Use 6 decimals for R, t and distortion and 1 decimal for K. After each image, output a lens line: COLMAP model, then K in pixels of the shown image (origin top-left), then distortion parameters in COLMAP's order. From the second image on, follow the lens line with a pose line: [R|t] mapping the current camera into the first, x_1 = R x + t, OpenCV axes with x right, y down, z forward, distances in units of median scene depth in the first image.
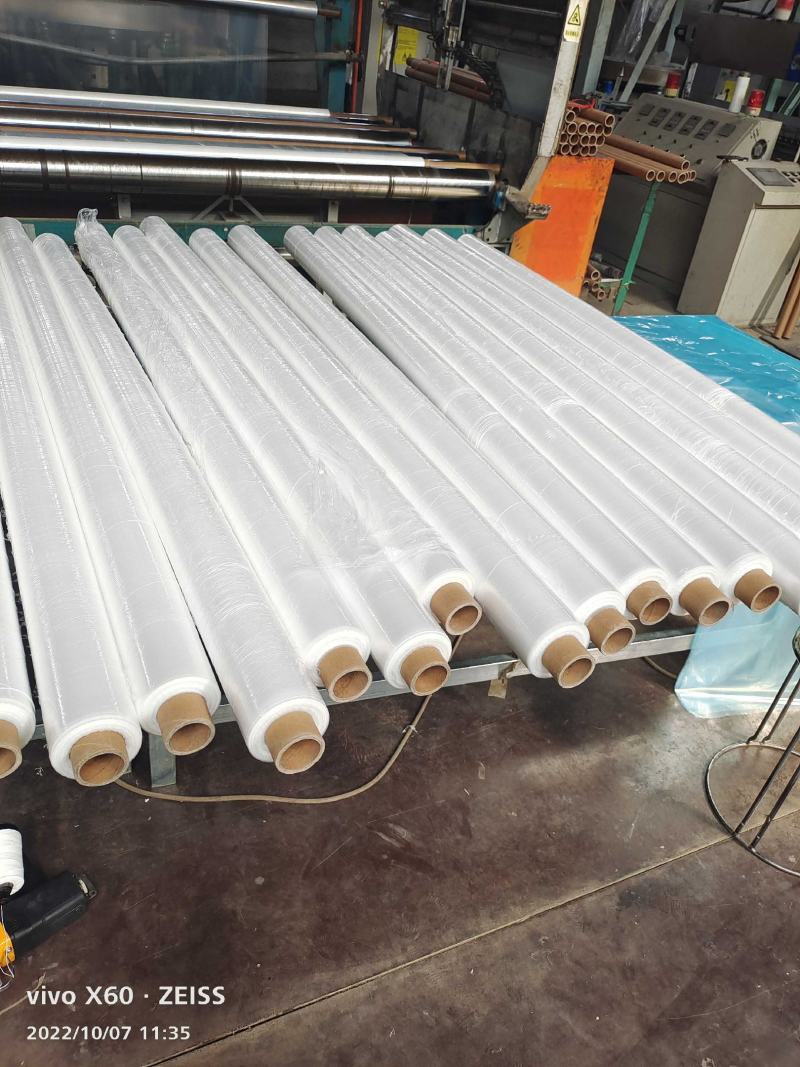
lens RADIAL K [[793.9, 0, 404.2], [0, 793.9, 530.2], [0, 0, 1]] dist [0.031681, -0.031002]
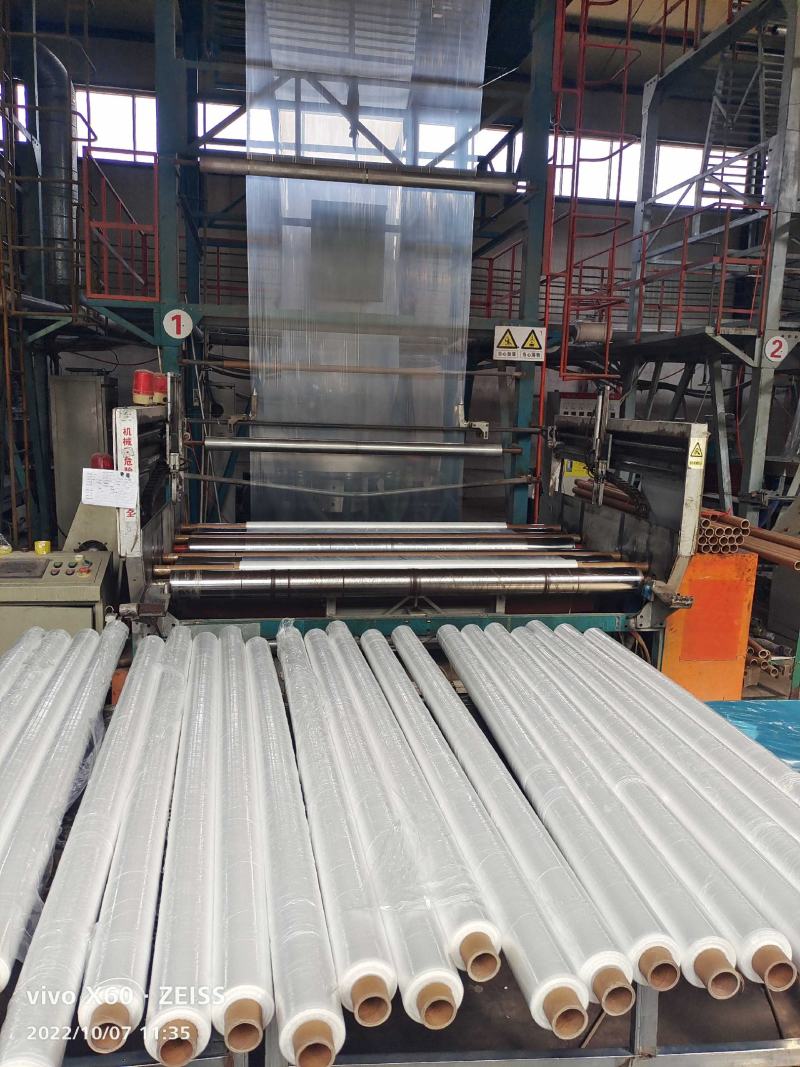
lens RADIAL K [[793.9, 0, 396.1], [0, 793.9, 544.1], [0, 0, 1]] dist [0.031681, -0.031002]
pose [[0.962856, -0.046953, -0.265902, 0.187410], [-0.070019, 0.907663, -0.413818, 0.027518], [0.260779, 0.417065, 0.870661, -0.215319]]
